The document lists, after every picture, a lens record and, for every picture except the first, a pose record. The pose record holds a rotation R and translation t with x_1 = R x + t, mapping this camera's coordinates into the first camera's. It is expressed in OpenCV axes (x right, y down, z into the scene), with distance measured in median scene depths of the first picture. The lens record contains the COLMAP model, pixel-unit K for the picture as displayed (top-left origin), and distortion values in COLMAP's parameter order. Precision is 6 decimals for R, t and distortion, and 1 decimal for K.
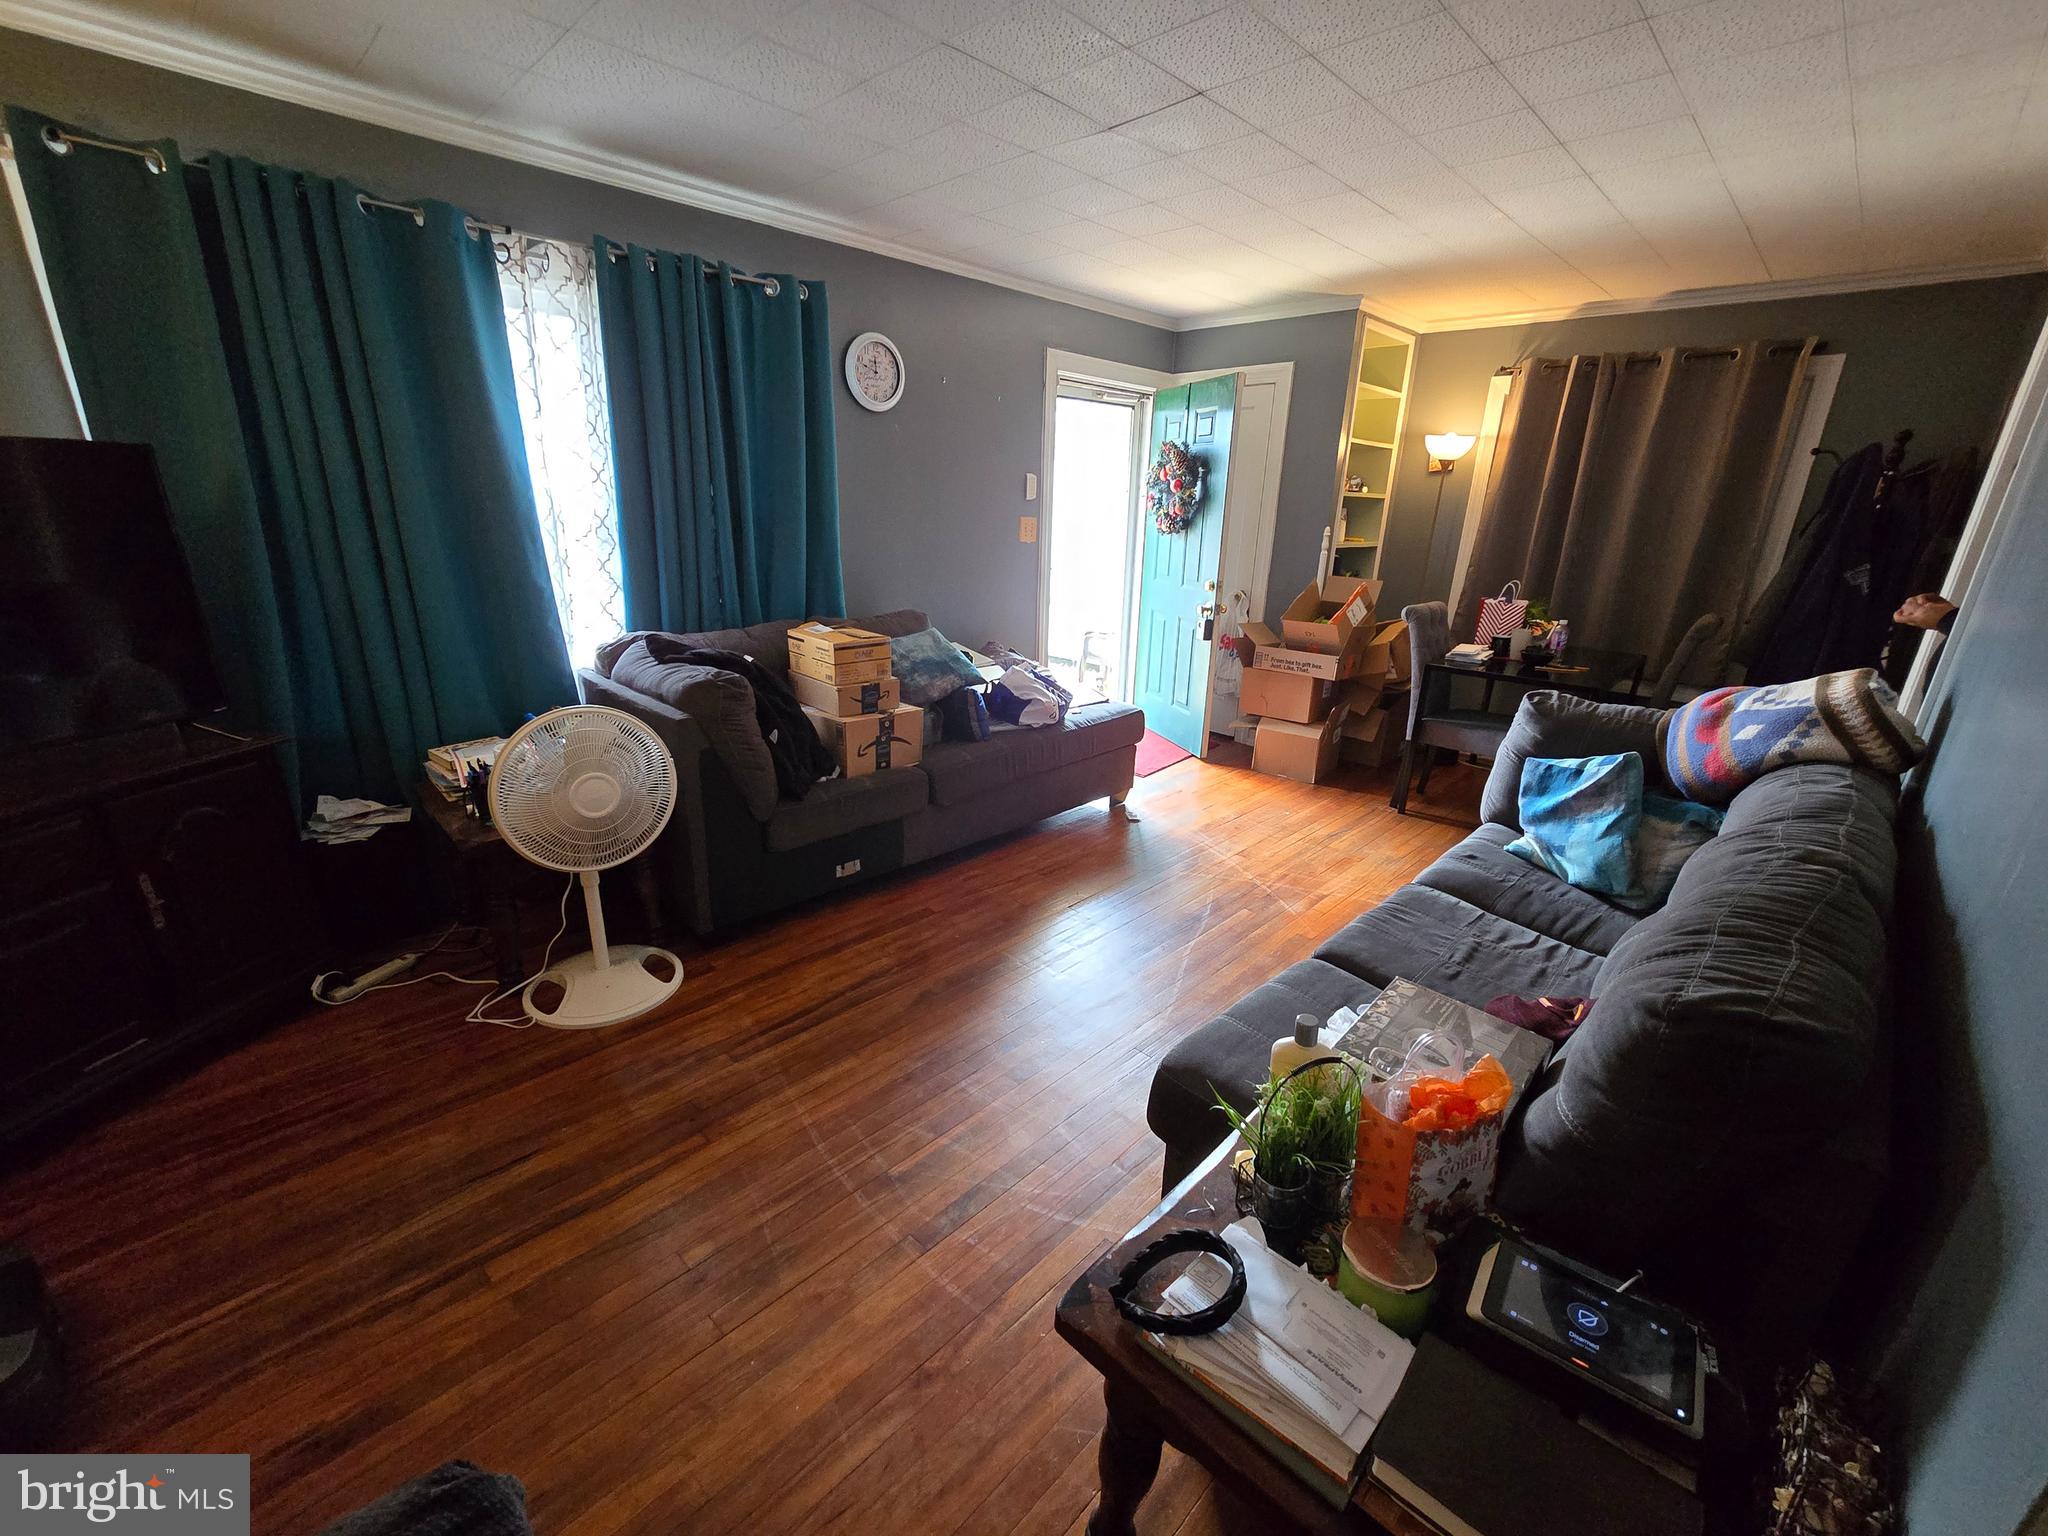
lens RADIAL K [[837.1, 0, 1024.3], [0, 837.1, 779.9], [0, 0, 1]] dist [0.006652, -0.002586]
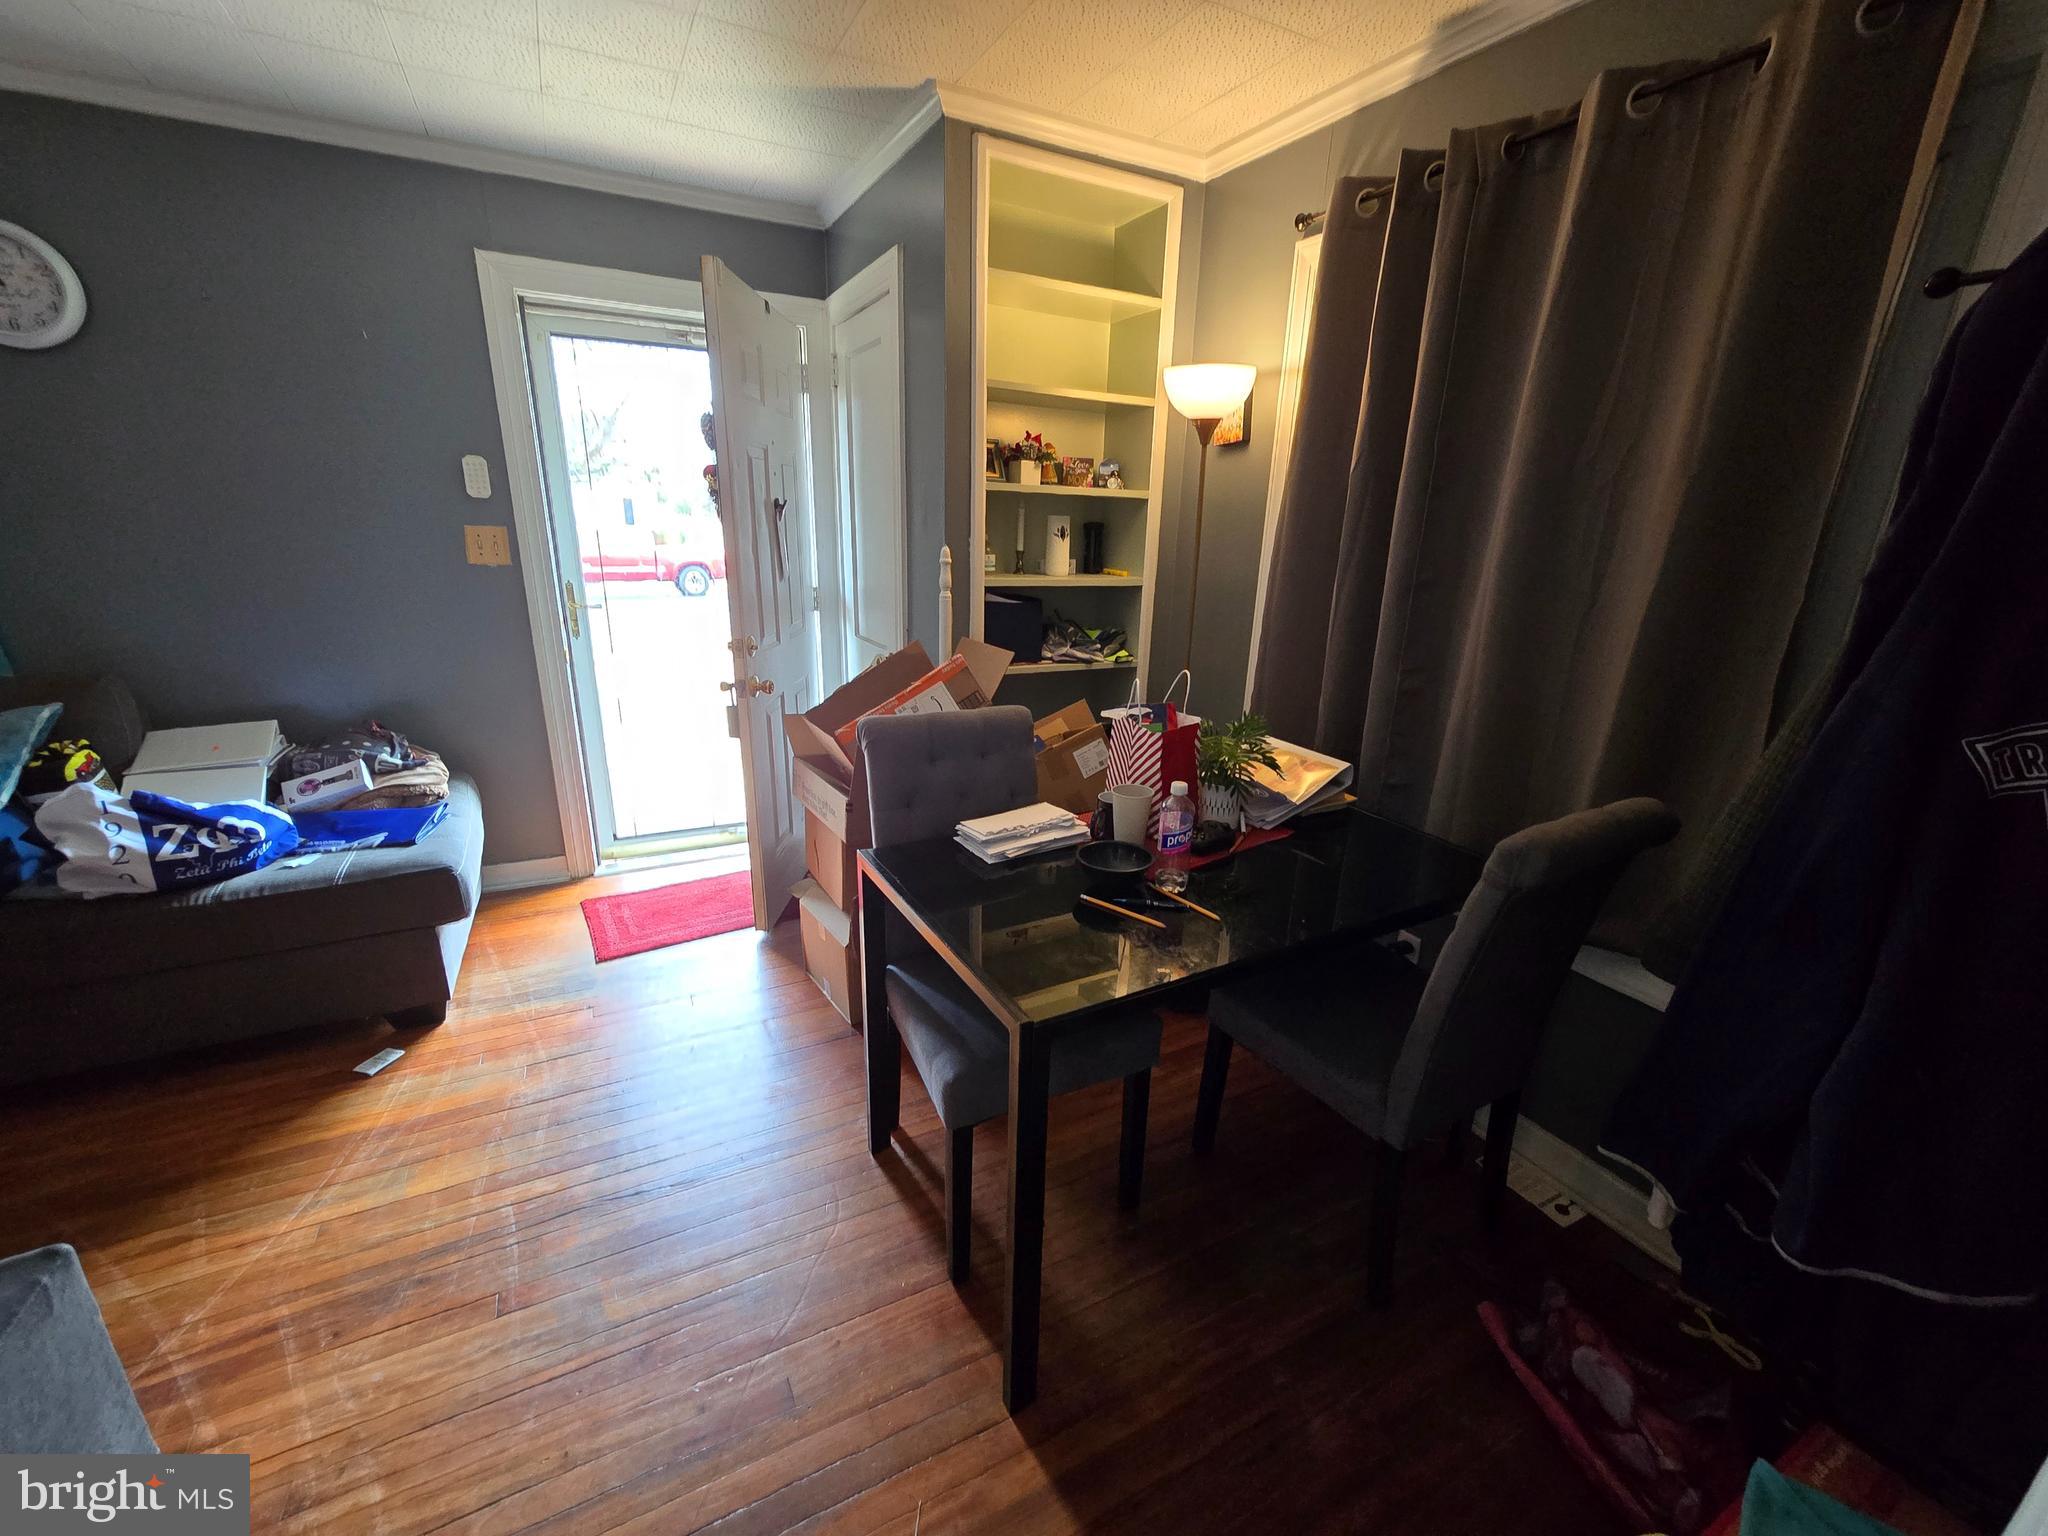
lens RADIAL K [[837.1, 0, 1024.4], [0, 837.1, 778.8], [0, 0, 1]] dist [0.006652, -0.002586]
pose [[0.950399, 0.093945, -0.296507, 1.174593], [-0.101912, 0.994727, -0.011494, -0.307133], [0.293864, 0.041142, 0.954961, 1.022358]]
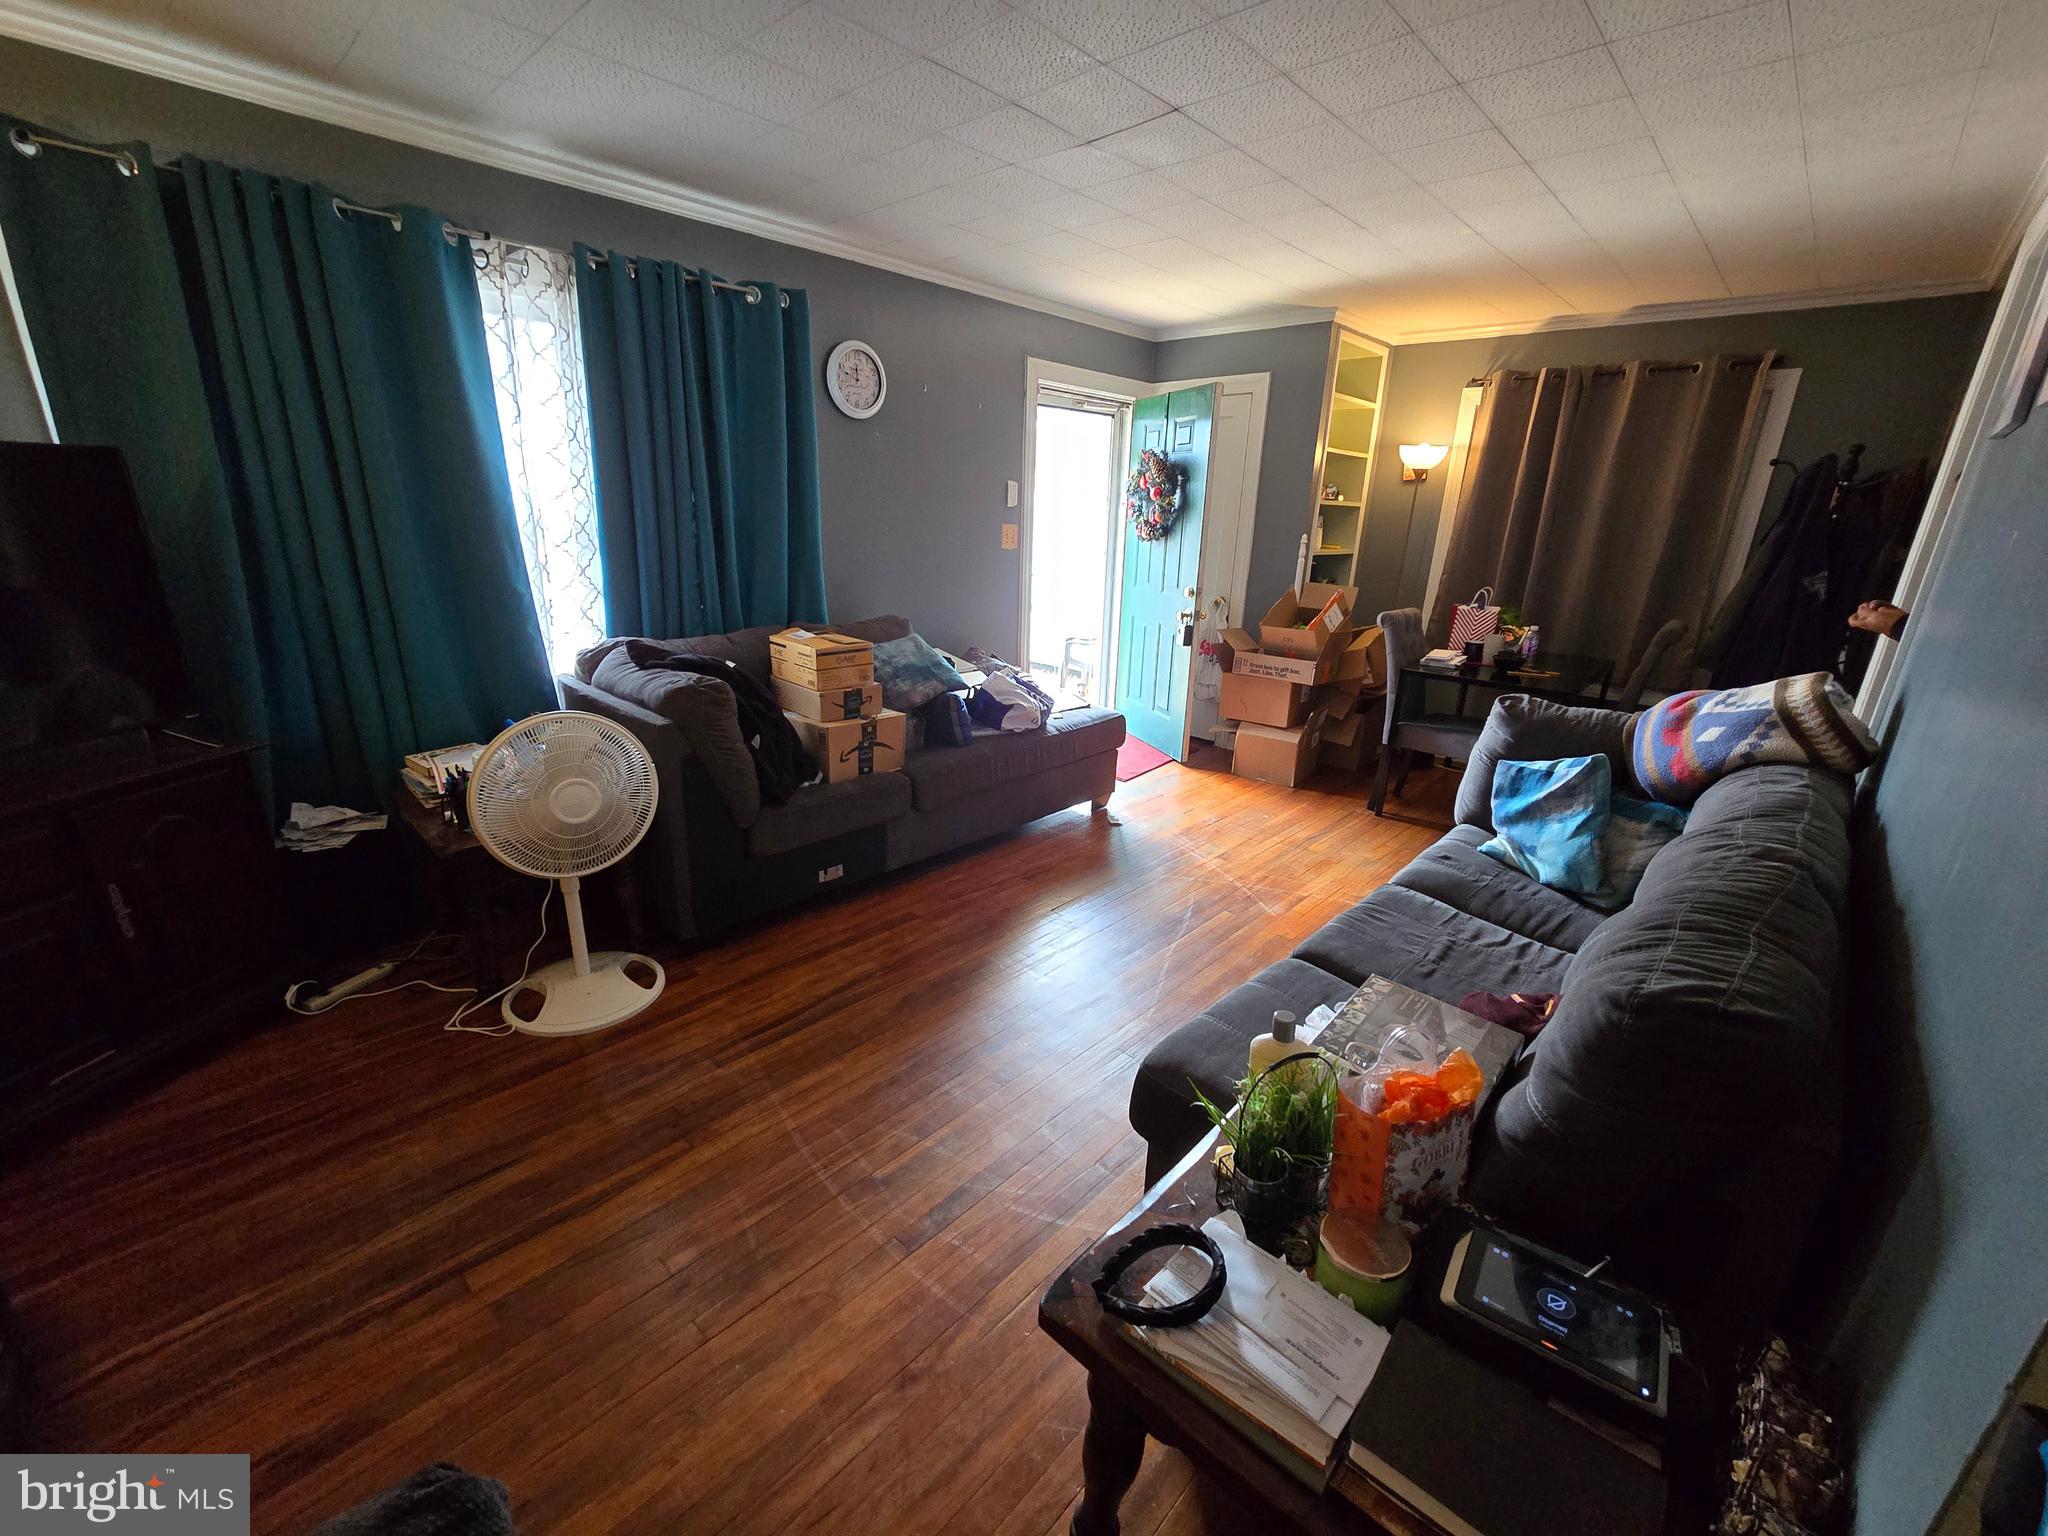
lens RADIAL K [[837.1, 0, 1026.2], [0, 837.1, 779.3], [0, 0, 1]] dist [0.006652, -0.002586]
pose [[0.999731, -0.004437, 0.022778, 0.000627], [0.004625, 0.999955, -0.008234, 0.002826], [-0.022740, 0.008337, 0.999707, -0.008147]]
